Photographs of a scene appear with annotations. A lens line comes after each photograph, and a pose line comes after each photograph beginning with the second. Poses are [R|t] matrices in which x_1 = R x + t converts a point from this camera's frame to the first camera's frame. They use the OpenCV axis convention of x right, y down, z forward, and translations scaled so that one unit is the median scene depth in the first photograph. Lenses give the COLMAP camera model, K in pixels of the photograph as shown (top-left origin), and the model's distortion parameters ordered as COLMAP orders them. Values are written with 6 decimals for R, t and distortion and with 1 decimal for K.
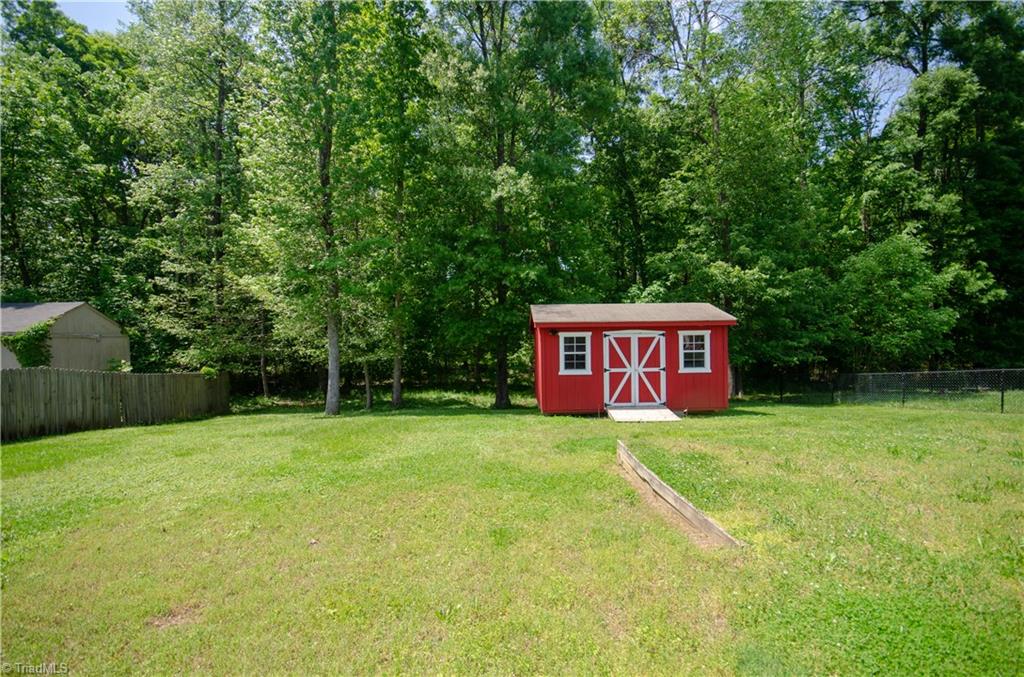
lens RADIAL K [[452.4, 0, 516.5], [0, 452.4, 347.4], [0, 0, 1]] dist [0.011800, -0.014403]
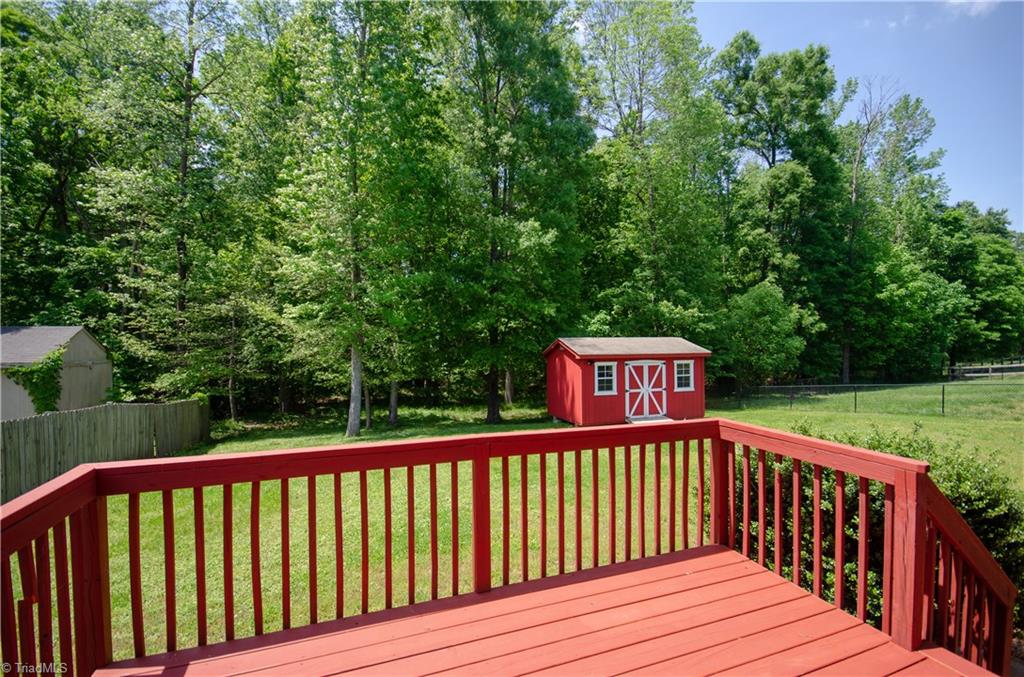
lens RADIAL K [[452.4, 0, 516.5], [0, 452.4, 347.4], [0, 0, 1]] dist [0.011800, -0.014403]
pose [[0.954971, 0.004257, 0.296669, -0.395315], [-0.000200, 0.999906, -0.013704, -0.045956], [-0.296700, 0.013028, 0.954882, -0.122525]]
